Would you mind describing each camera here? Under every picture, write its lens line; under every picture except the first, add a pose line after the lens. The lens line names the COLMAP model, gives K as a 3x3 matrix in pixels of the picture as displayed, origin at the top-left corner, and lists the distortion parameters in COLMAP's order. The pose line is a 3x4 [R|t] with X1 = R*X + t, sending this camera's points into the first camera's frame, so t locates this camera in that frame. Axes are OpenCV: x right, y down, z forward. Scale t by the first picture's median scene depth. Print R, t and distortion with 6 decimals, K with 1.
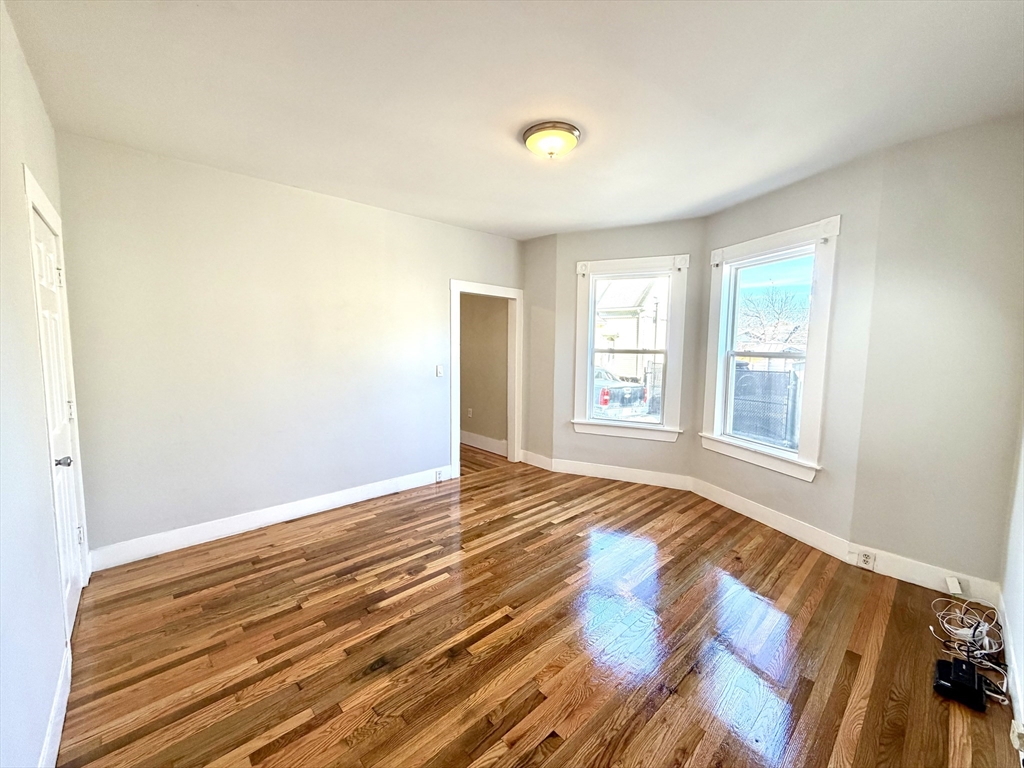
lens RADIAL K [[406.2, 0, 509.7], [0, 406.2, 380.4], [0, 0, 1]] dist [-0.000544, 0.000472]
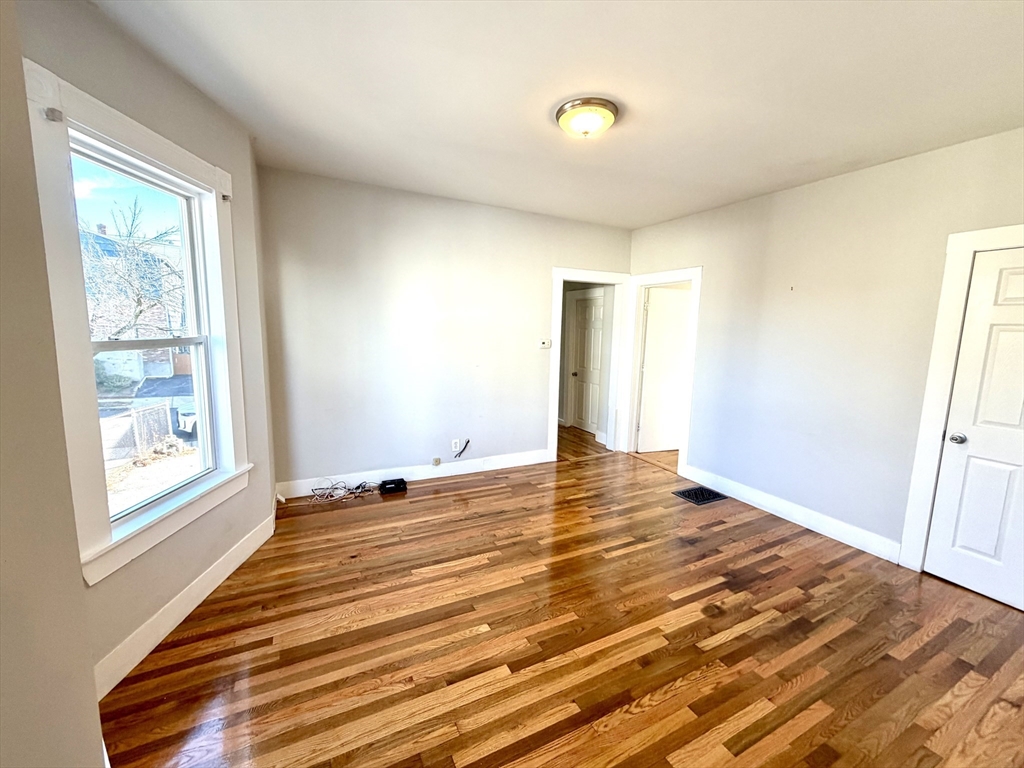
lens RADIAL K [[406.2, 0, 510.7], [0, 406.2, 382.5], [0, 0, 1]] dist [-0.000544, 0.000472]
pose [[-0.960129, -0.070124, 0.270618, -0.020494], [-0.008992, 0.975274, 0.220815, -0.183558], [-0.279411, 0.209578, -0.937020, 1.813406]]
